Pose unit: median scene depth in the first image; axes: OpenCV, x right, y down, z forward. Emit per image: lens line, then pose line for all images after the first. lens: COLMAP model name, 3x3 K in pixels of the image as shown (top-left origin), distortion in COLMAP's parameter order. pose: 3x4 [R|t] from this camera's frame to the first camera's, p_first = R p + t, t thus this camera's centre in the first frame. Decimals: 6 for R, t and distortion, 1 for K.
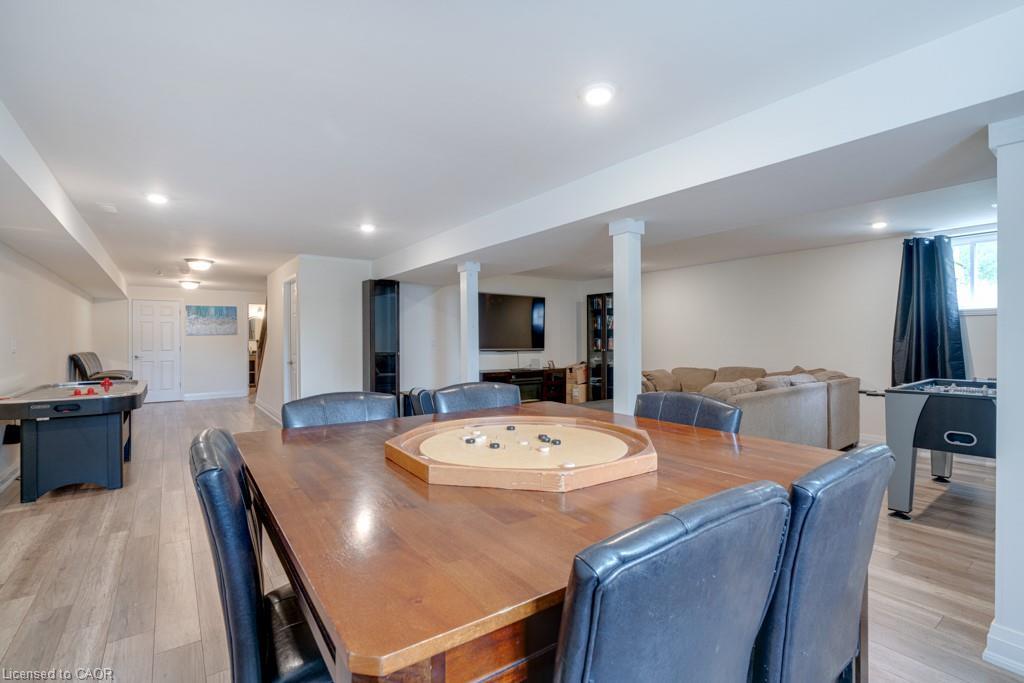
lens RADIAL K [[482.6, 0, 517.5], [0, 482.6, 343.0], [0, 0, 1]] dist [0.002948, -0.000635]
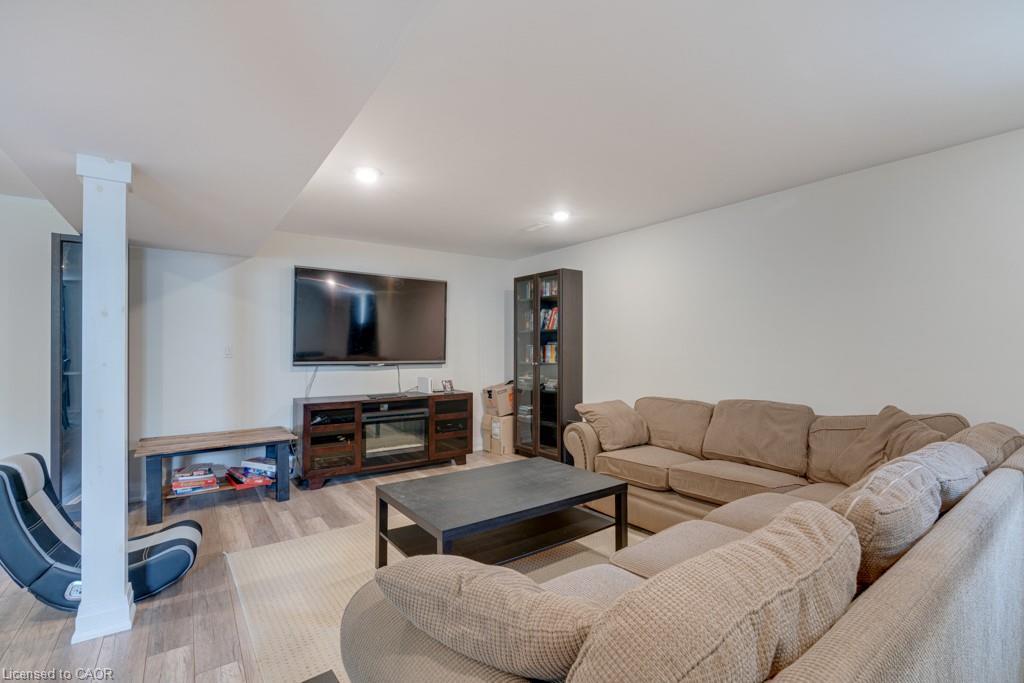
lens RADIAL K [[482.6, 0, 504.2], [0, 482.6, 342.9], [0, 0, 1]] dist [0.002948, -0.000635]
pose [[0.999052, 0.002127, -0.043485, 0.163441], [-0.002784, 0.999883, -0.015069, -0.002886], [0.043447, 0.015176, 0.998940, 0.366251]]
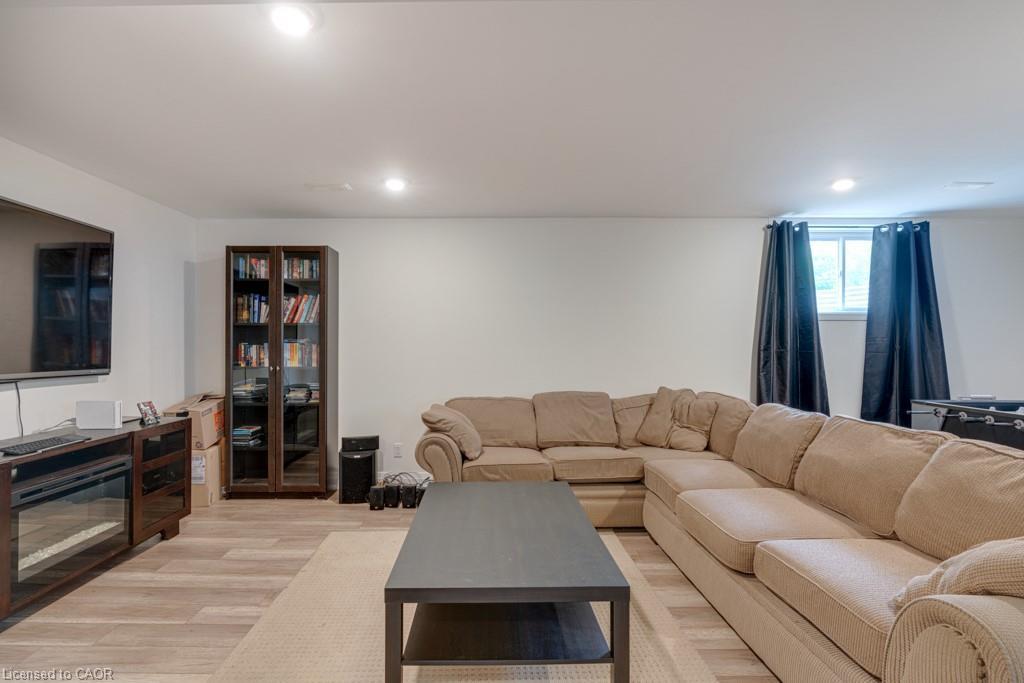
lens RADIAL K [[482.6, 0, 504.6], [0, 482.6, 340.2], [0, 0, 1]] dist [0.002948, -0.000635]
pose [[0.607419, 0.010529, 0.794312, -0.057124], [0.002998, 0.999875, -0.015547, -0.004768], [-0.794376, 0.011825, 0.607311, 0.534973]]
